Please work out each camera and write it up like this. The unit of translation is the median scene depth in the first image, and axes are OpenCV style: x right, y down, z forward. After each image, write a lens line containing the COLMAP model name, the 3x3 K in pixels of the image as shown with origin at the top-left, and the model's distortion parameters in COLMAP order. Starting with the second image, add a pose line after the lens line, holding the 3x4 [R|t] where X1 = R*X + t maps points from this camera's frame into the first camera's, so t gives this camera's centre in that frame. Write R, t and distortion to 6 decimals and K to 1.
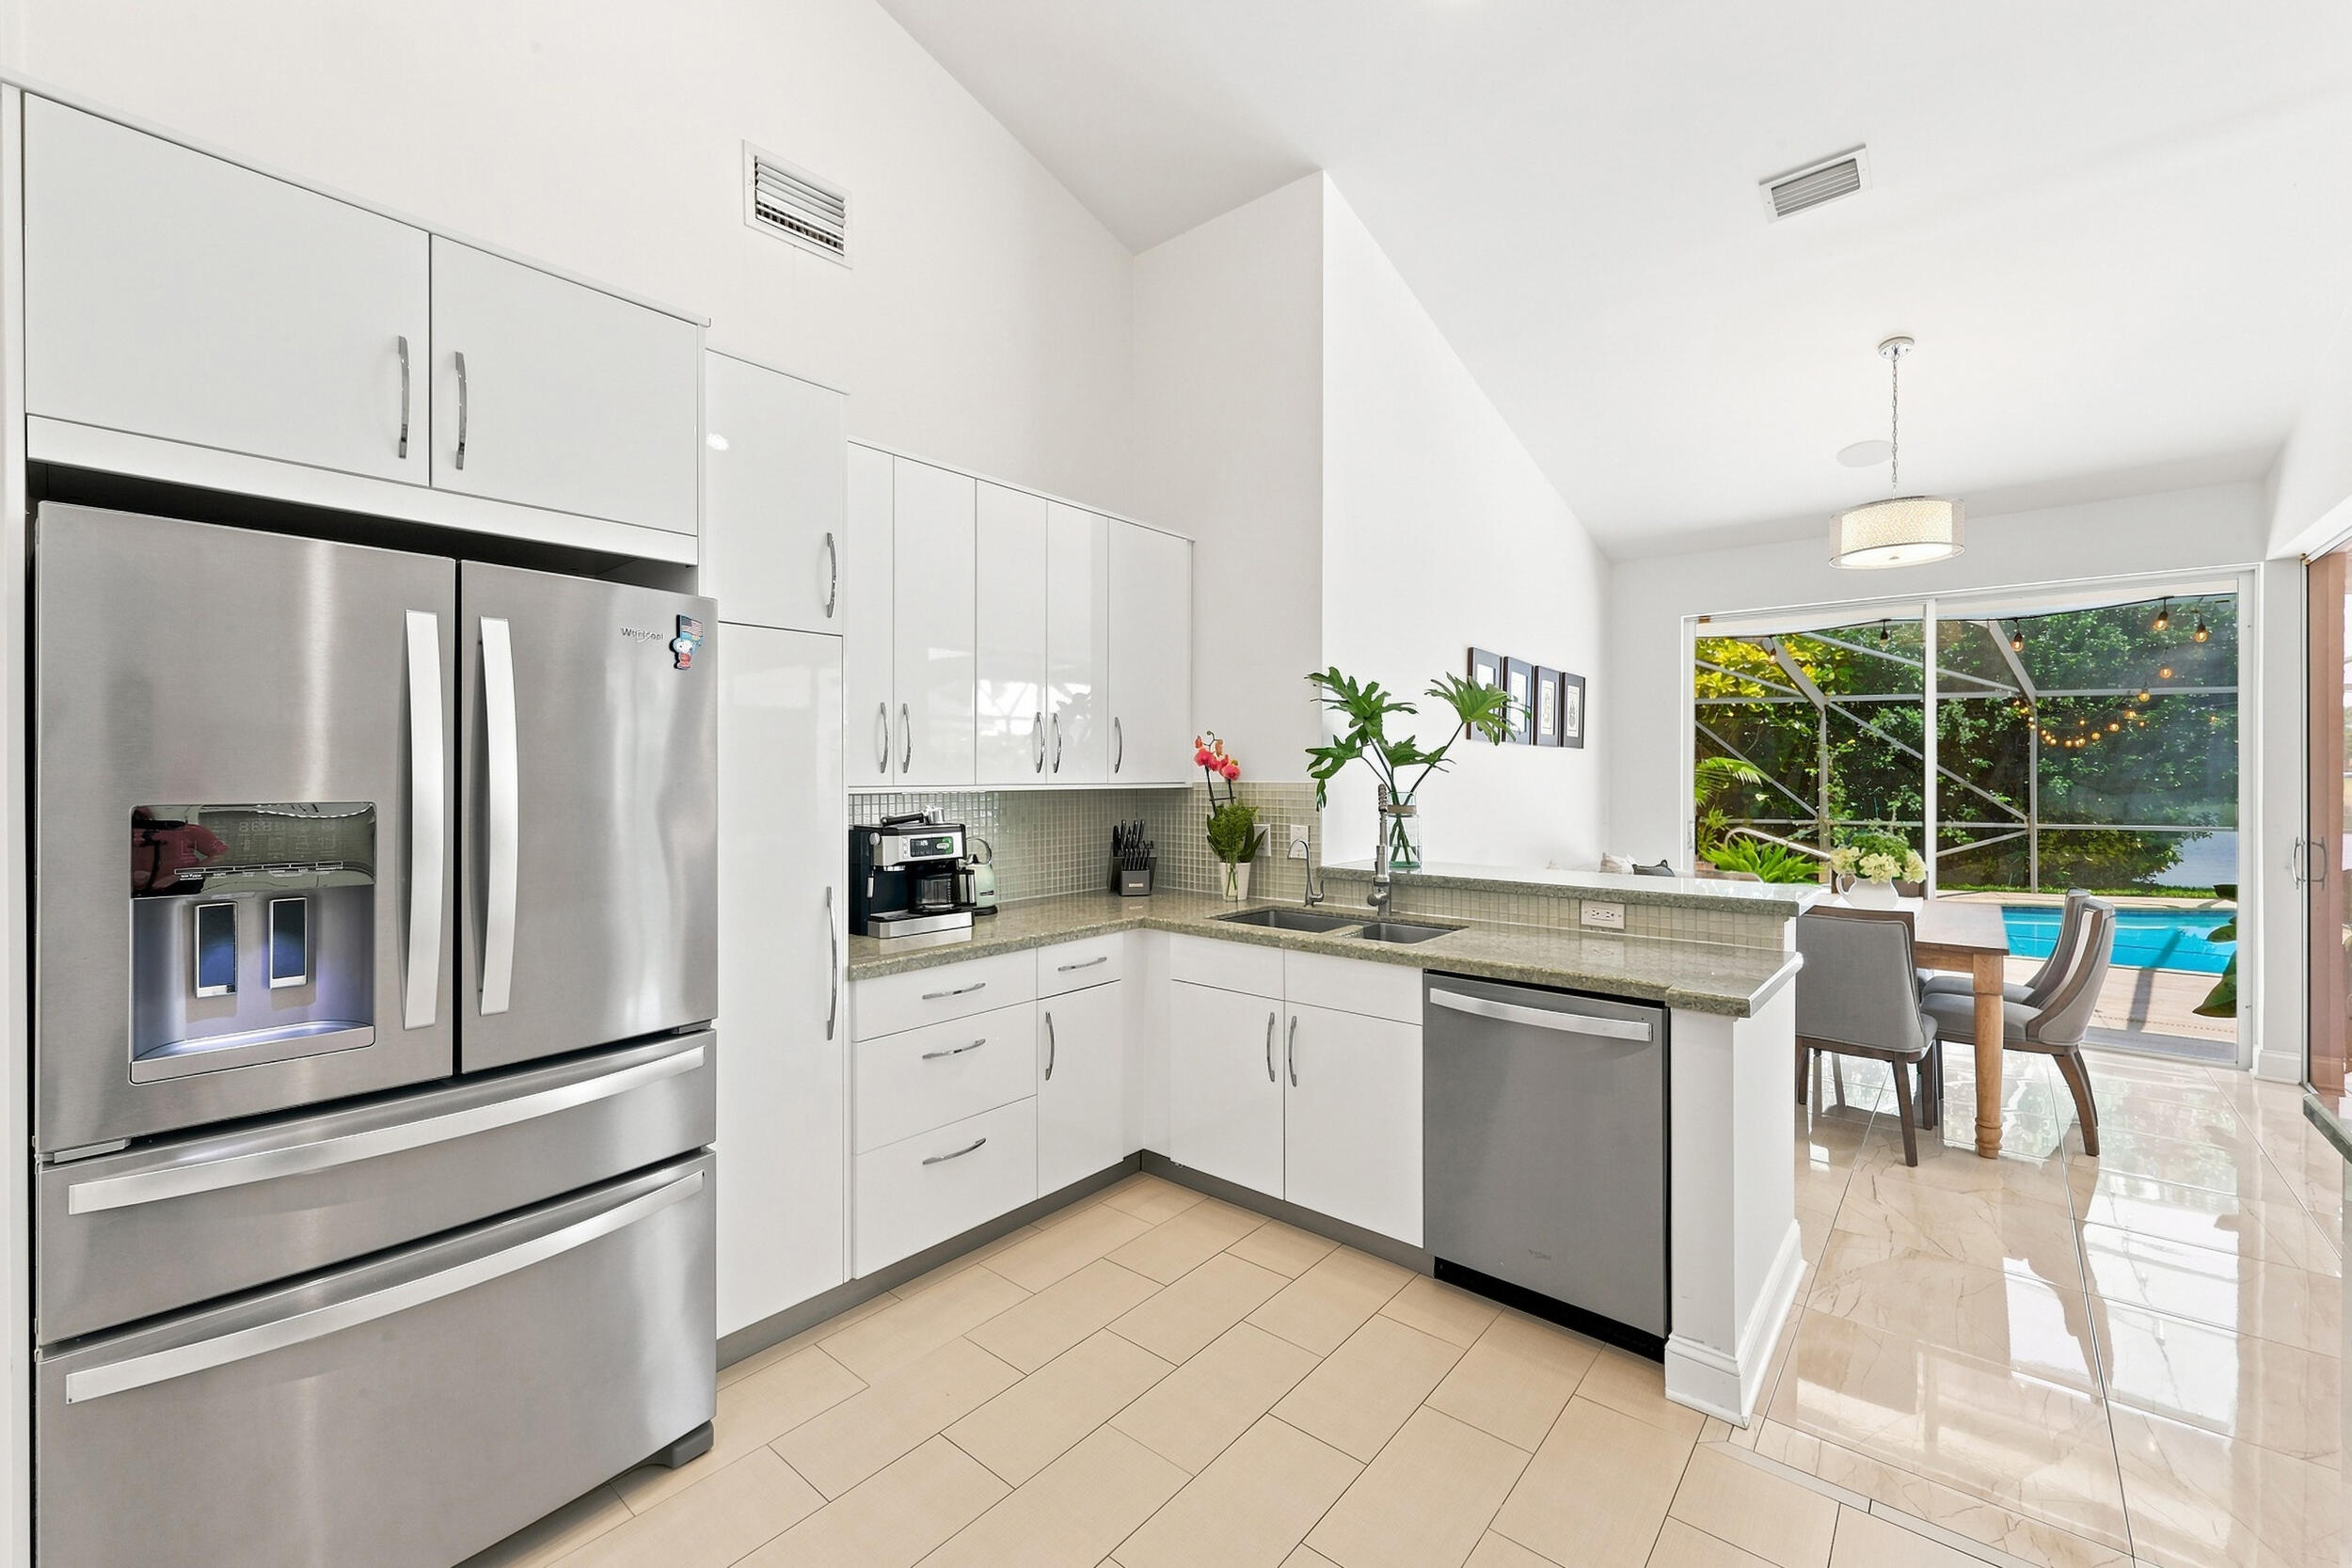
lens RADIAL K [[957.5, 0, 1178.3], [0, 957.5, 773.1], [0, 0, 1]] dist [-0.003371, -0.000064]
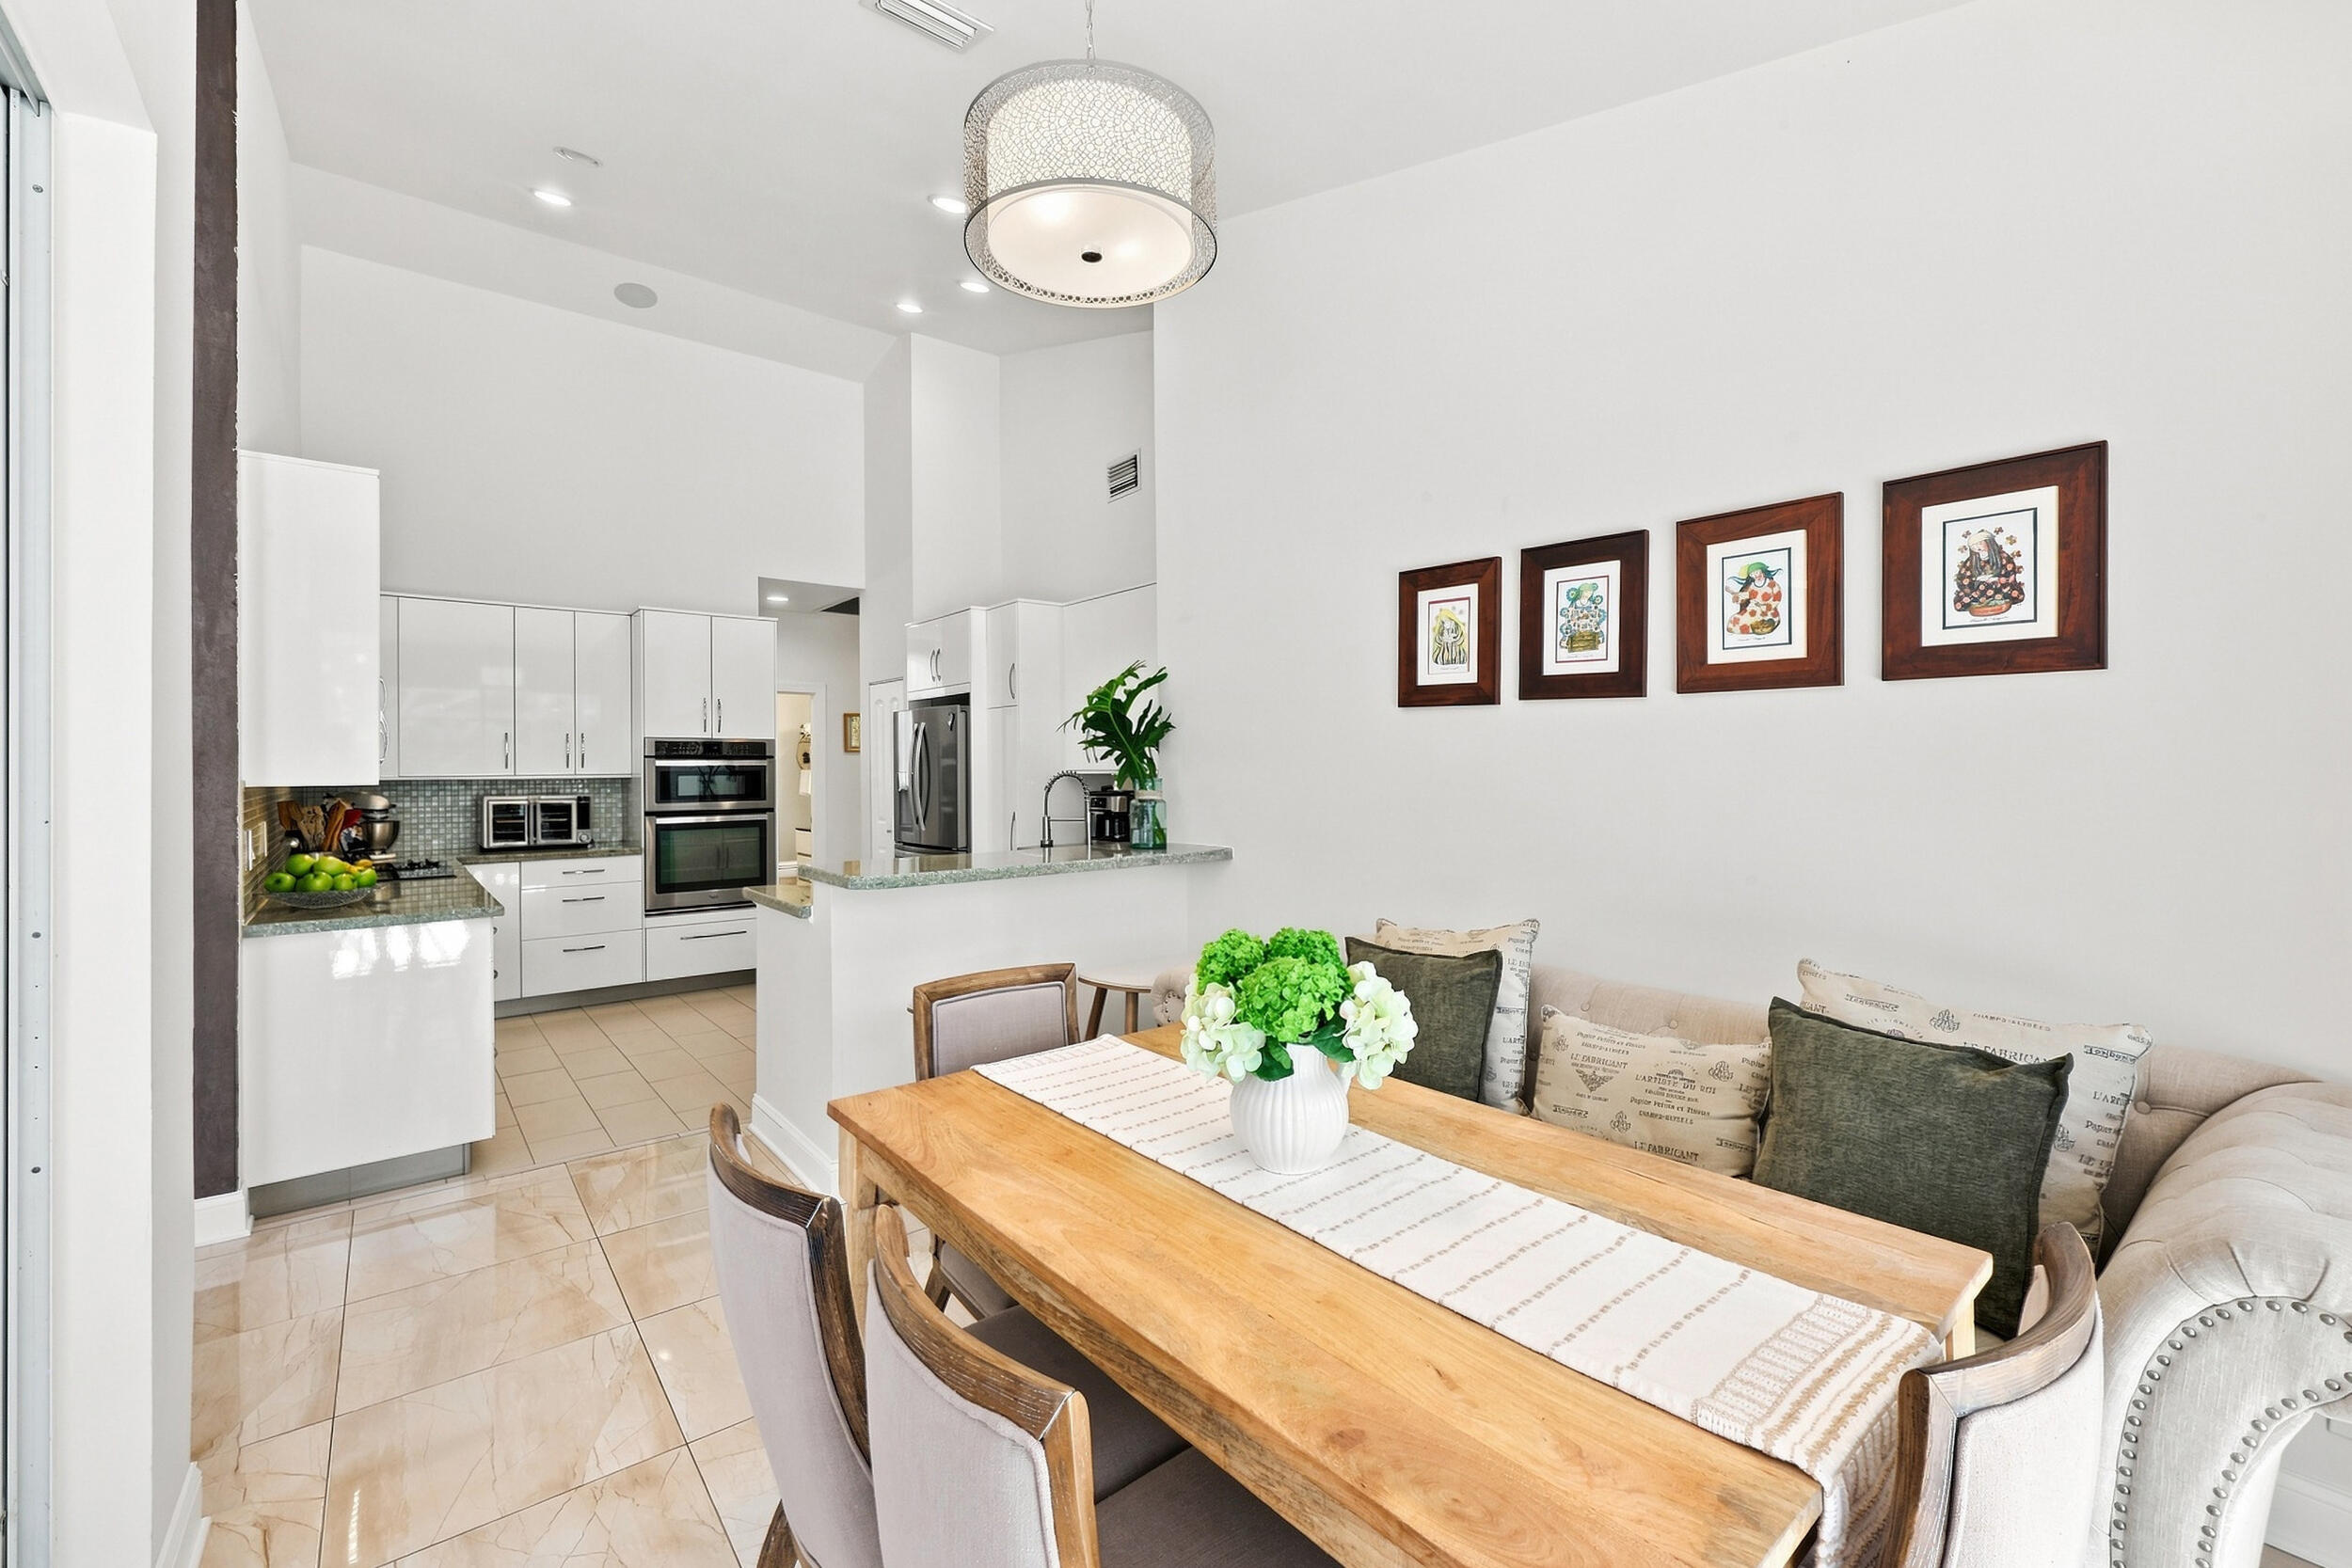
lens RADIAL K [[957.5, 0, 1176.9], [0, 957.5, 771.2], [0, 0, 1]] dist [-0.003371, -0.000064]
pose [[-0.167417, 0.000771, -0.985886, 1.540170], [0.001193, 0.999999, 0.000579, 0.014258], [0.985885, -0.001079, -0.167418, 1.447216]]
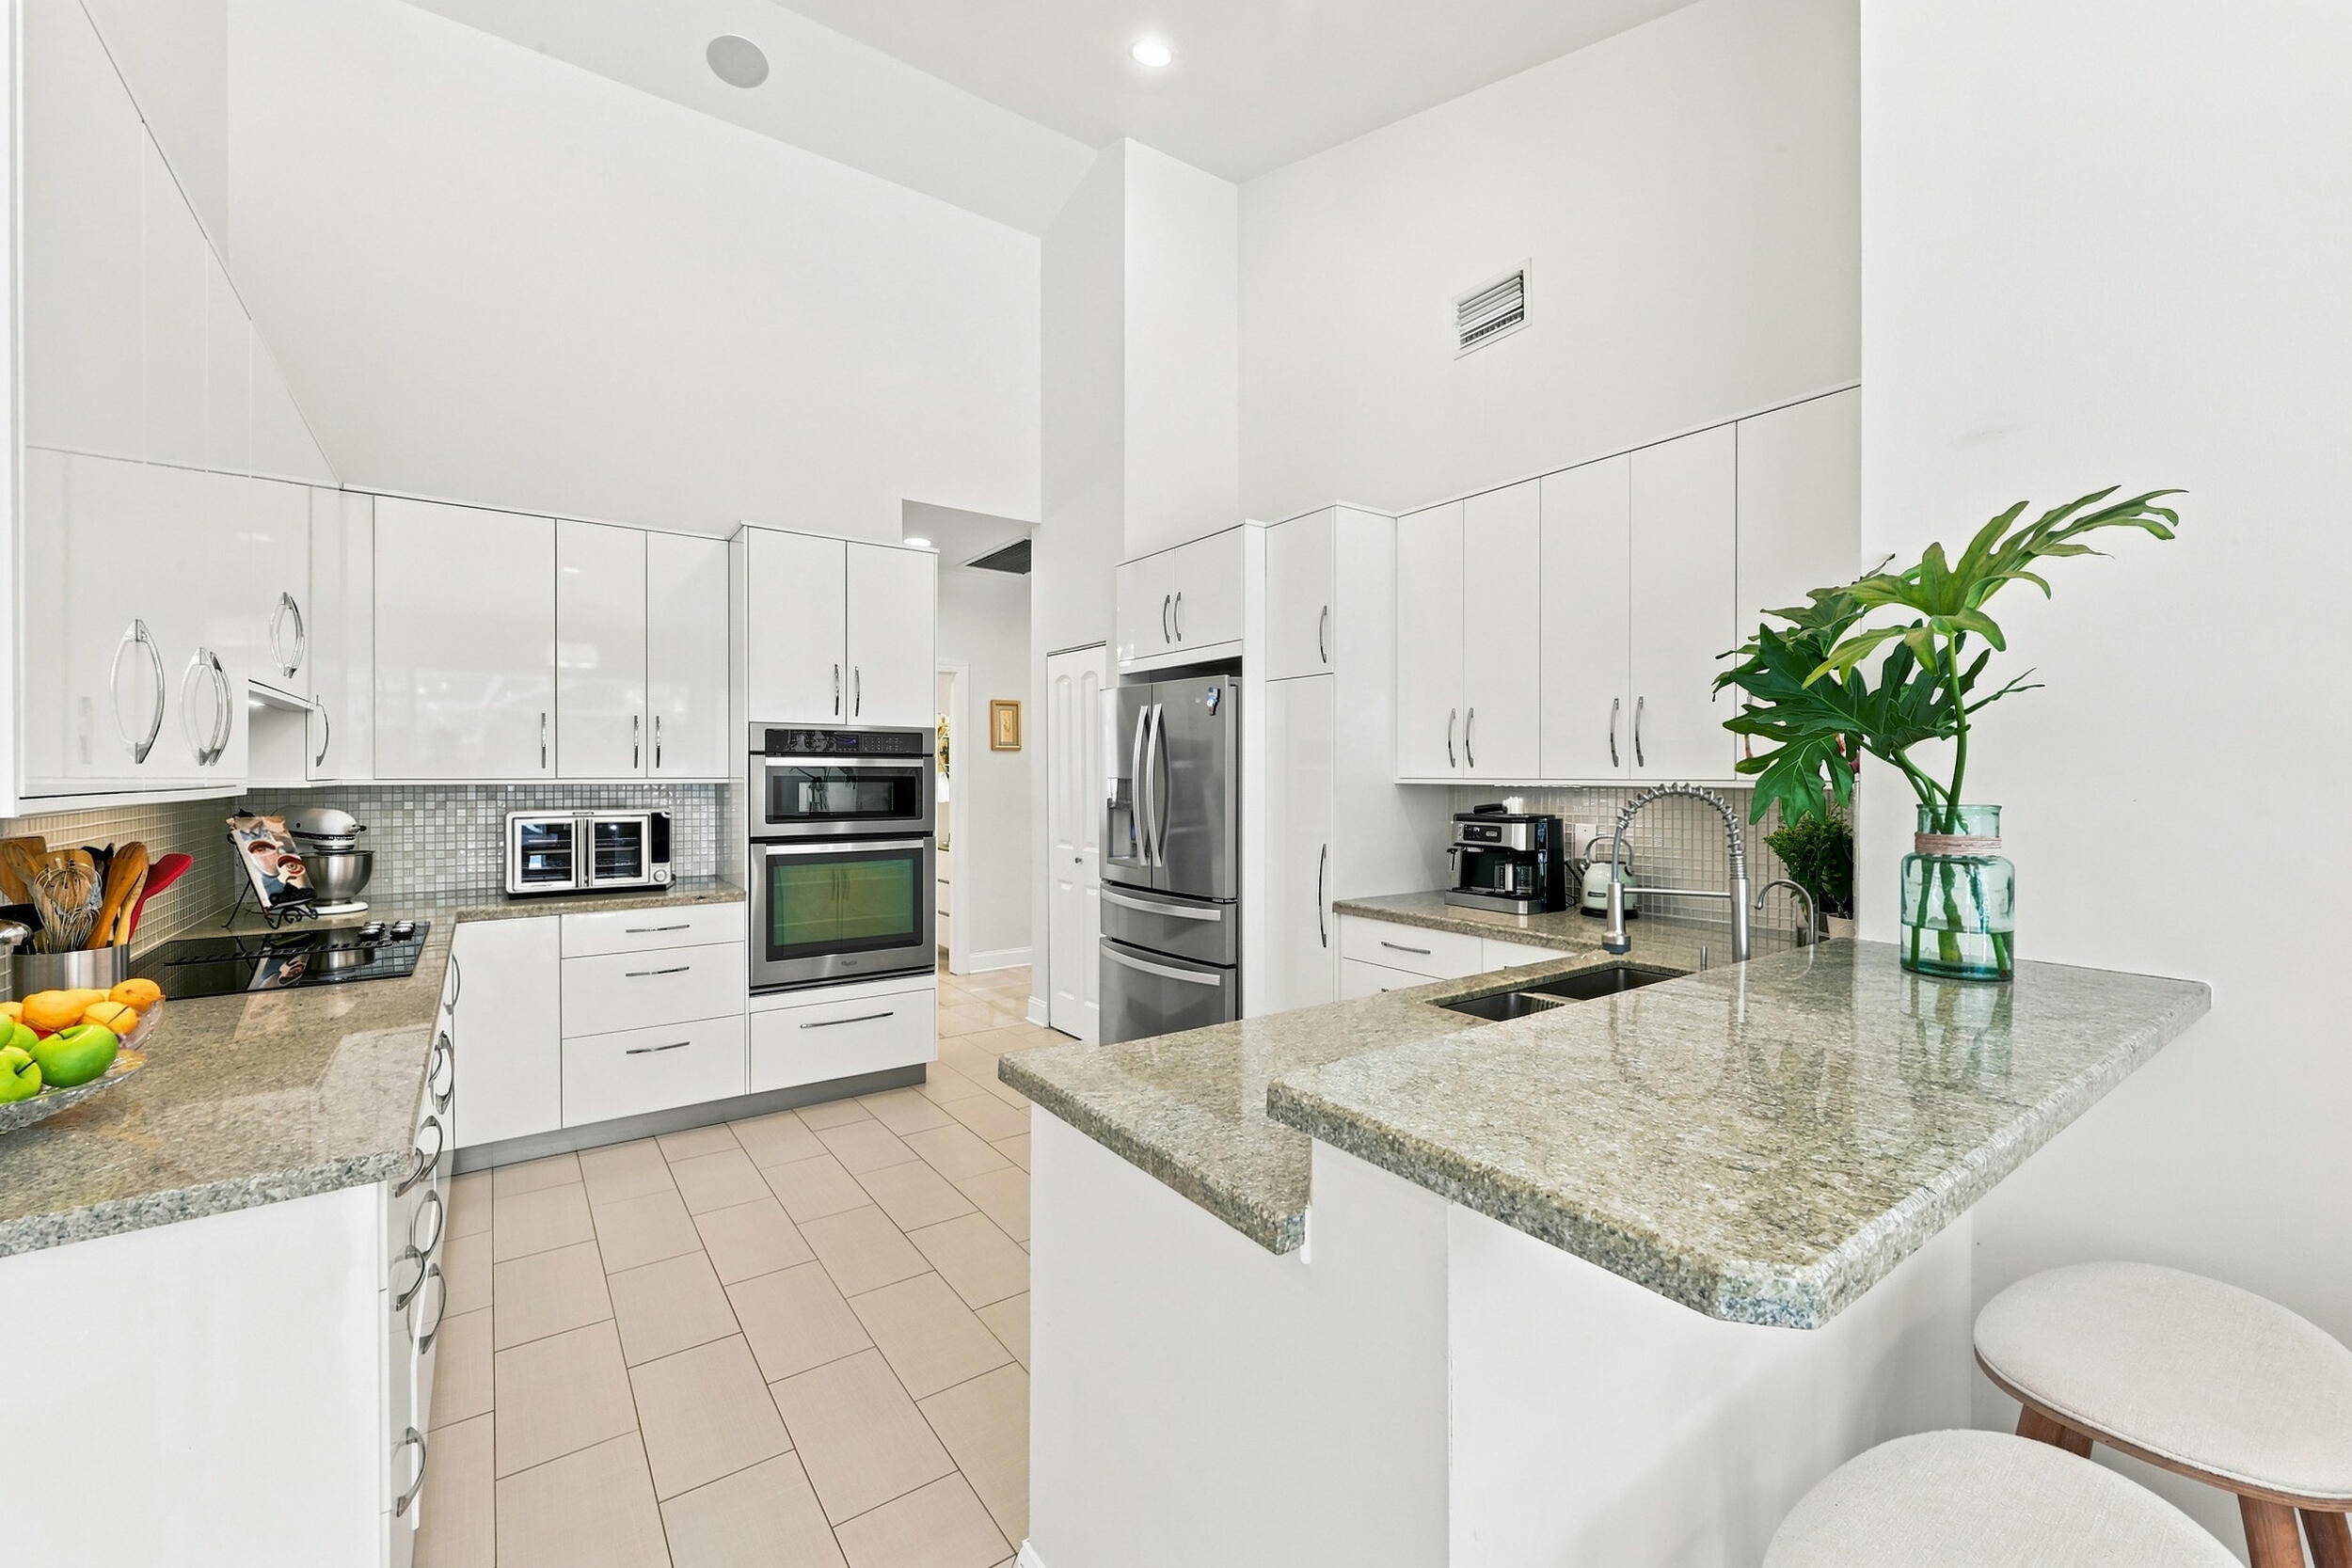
lens RADIAL K [[957.5, 0, 1179.8], [0, 957.5, 784.5], [0, 0, 1]] dist [-0.003371, -0.000064]
pose [[-0.234250, 0.008451, -0.972140, 0.907065], [-0.007198, 0.999920, 0.010427, 0.009803], [0.972150, 0.009440, -0.234171, 0.909131]]
